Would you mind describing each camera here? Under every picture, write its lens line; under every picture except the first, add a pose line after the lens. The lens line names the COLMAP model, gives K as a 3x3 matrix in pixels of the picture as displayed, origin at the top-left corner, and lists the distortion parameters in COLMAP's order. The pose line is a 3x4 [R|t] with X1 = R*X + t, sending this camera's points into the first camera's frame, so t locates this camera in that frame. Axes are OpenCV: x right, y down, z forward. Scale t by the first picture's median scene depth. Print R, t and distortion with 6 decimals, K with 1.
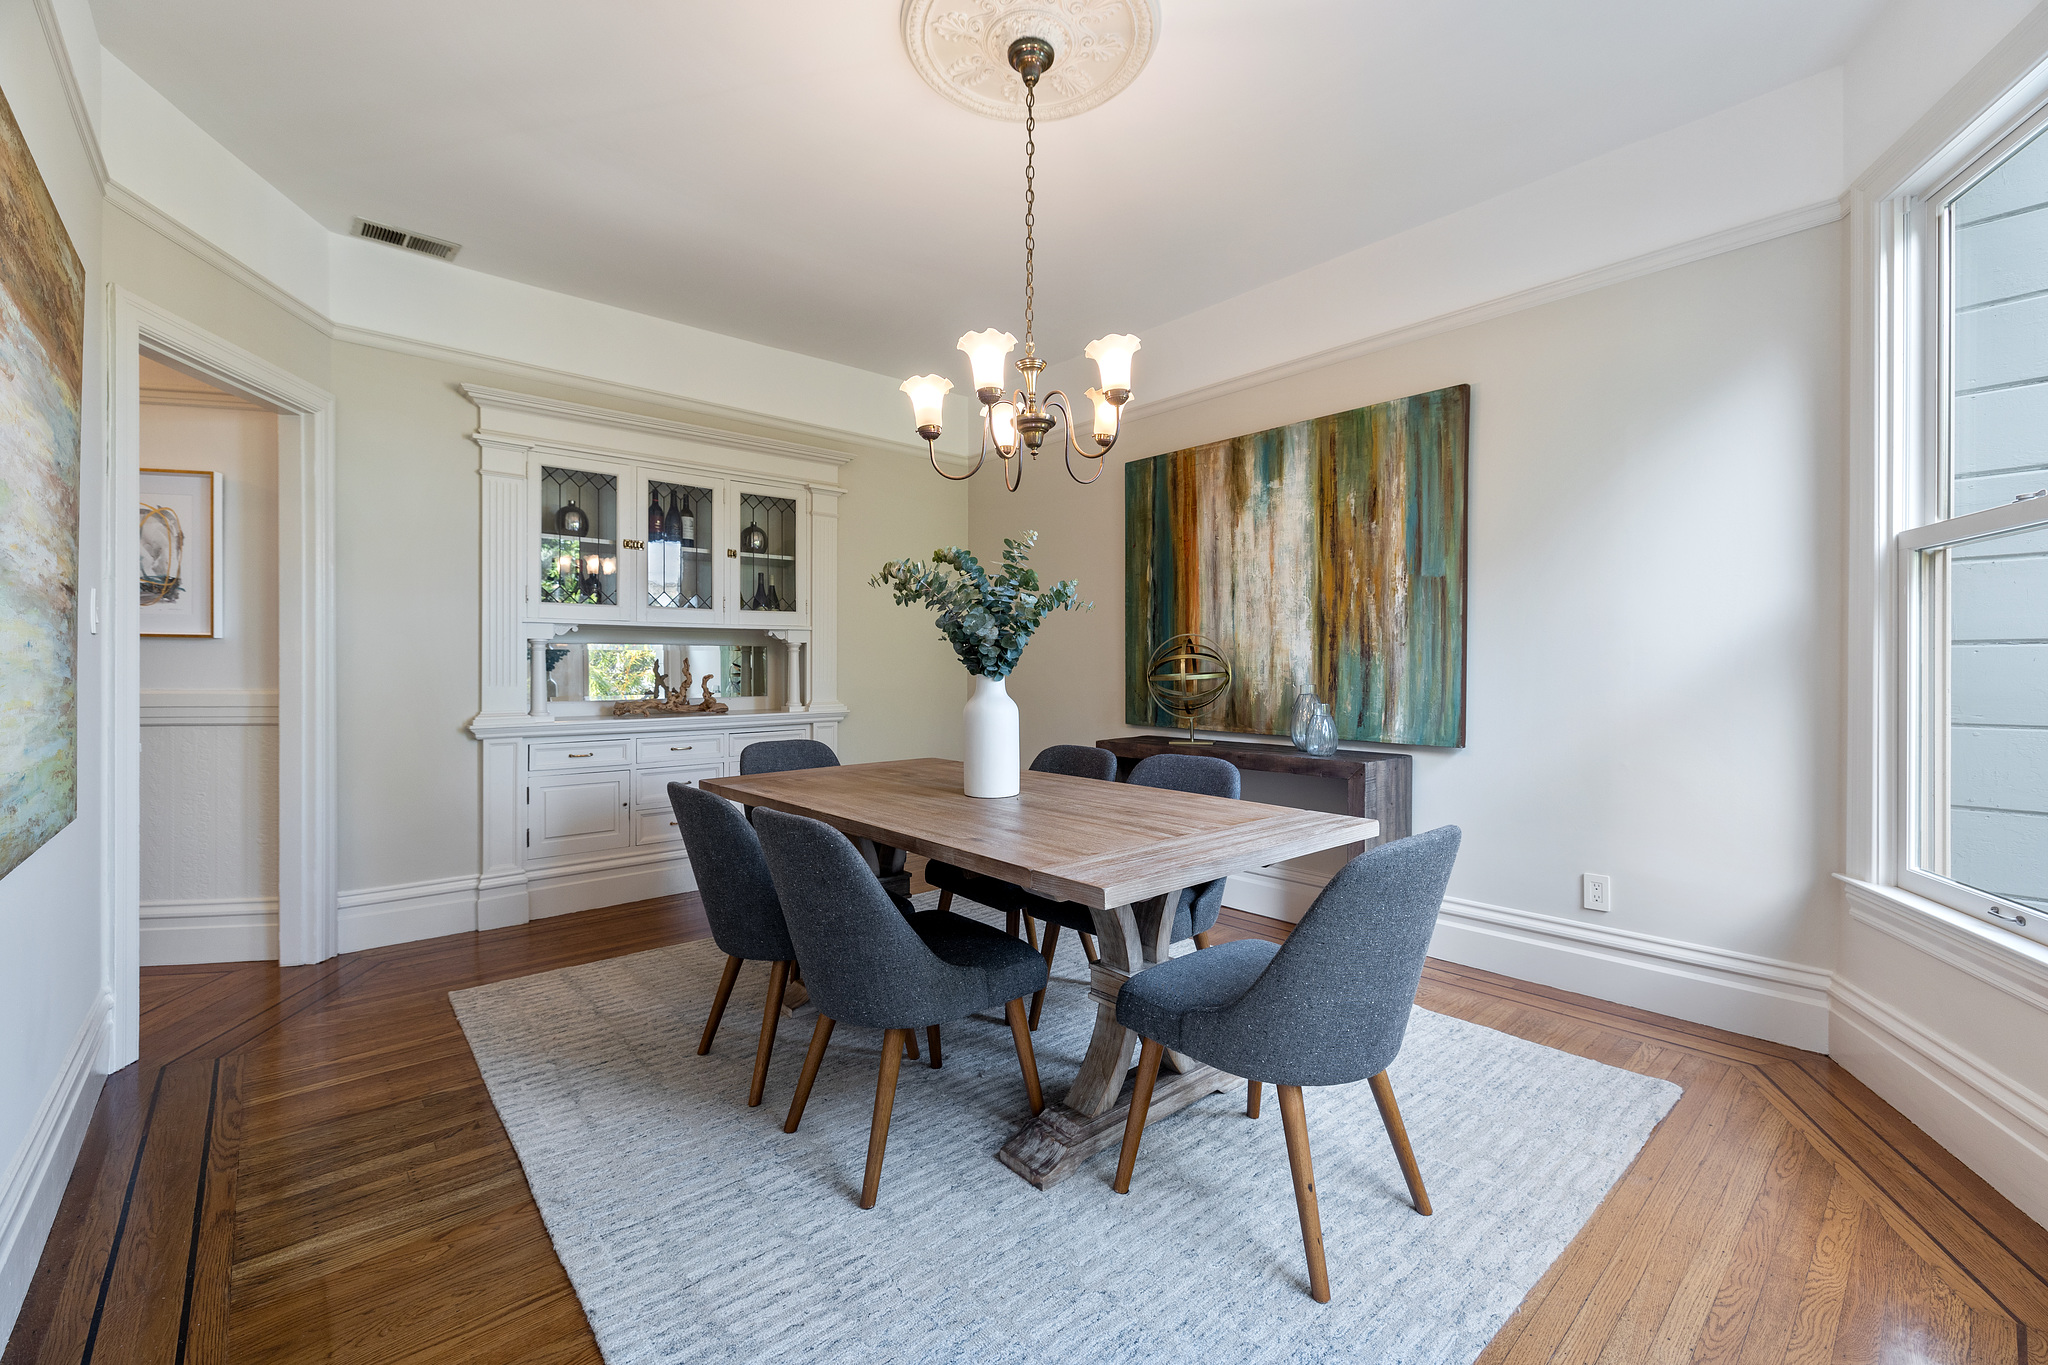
lens RADIAL K [[855.7, 0, 1032.0], [0, 855.7, 675.1], [0, 0, 1]] dist [0.004484, -0.000130]
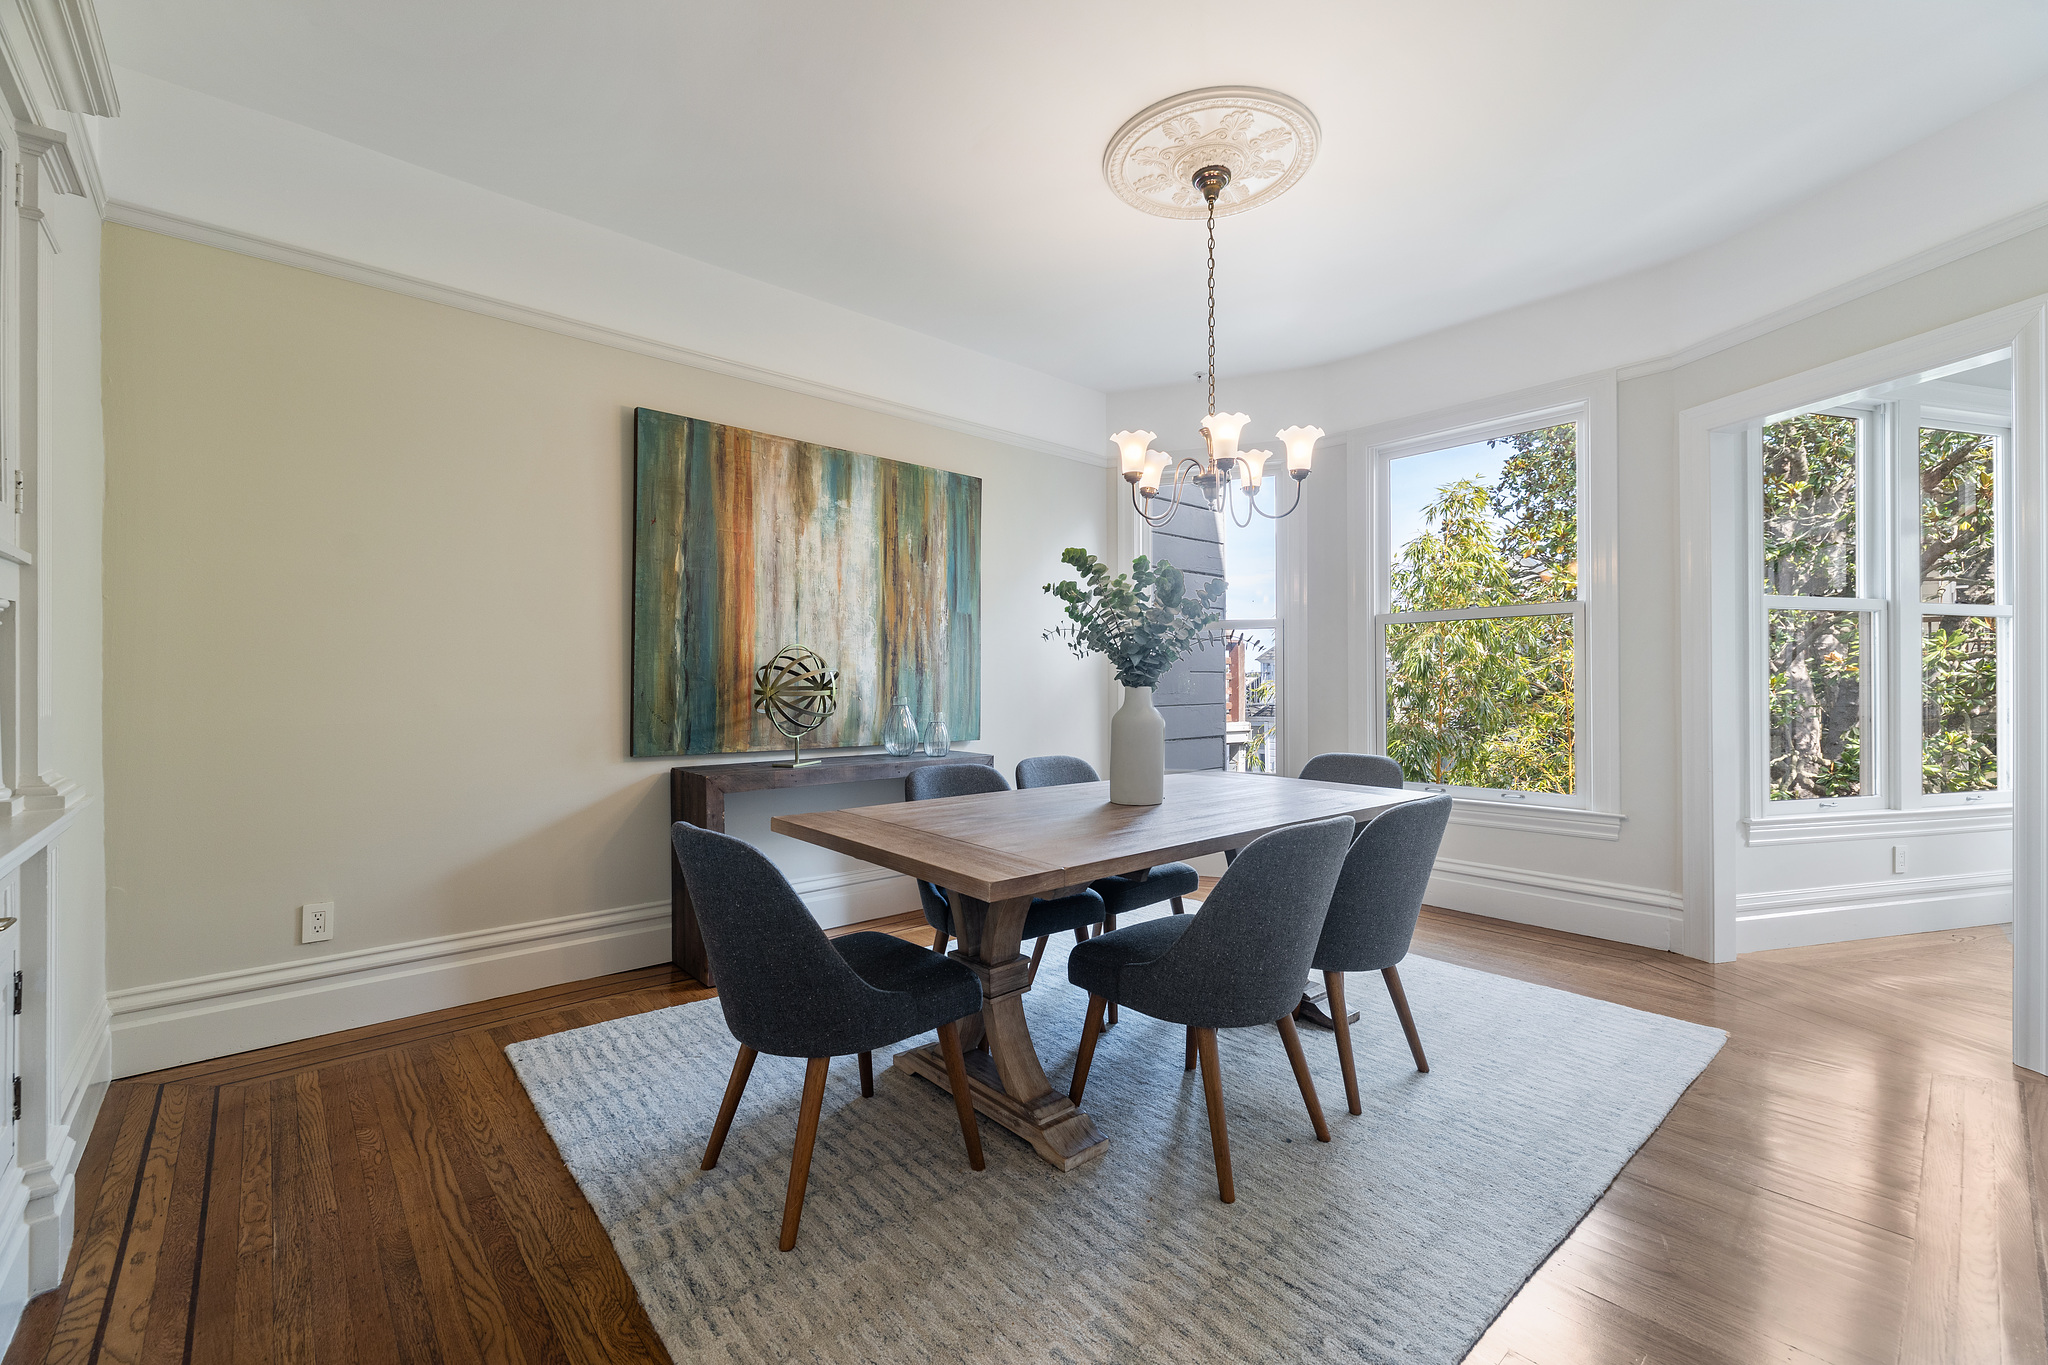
lens RADIAL K [[855.7, 0, 1031.5], [0, 855.7, 680.5], [0, 0, 1]] dist [0.004484, -0.000130]
pose [[0.008535, -0.005018, 0.999951, -0.754850], [-0.000598, 0.999987, 0.005024, -0.015546], [-0.999963, -0.000641, 0.008531, 0.771627]]
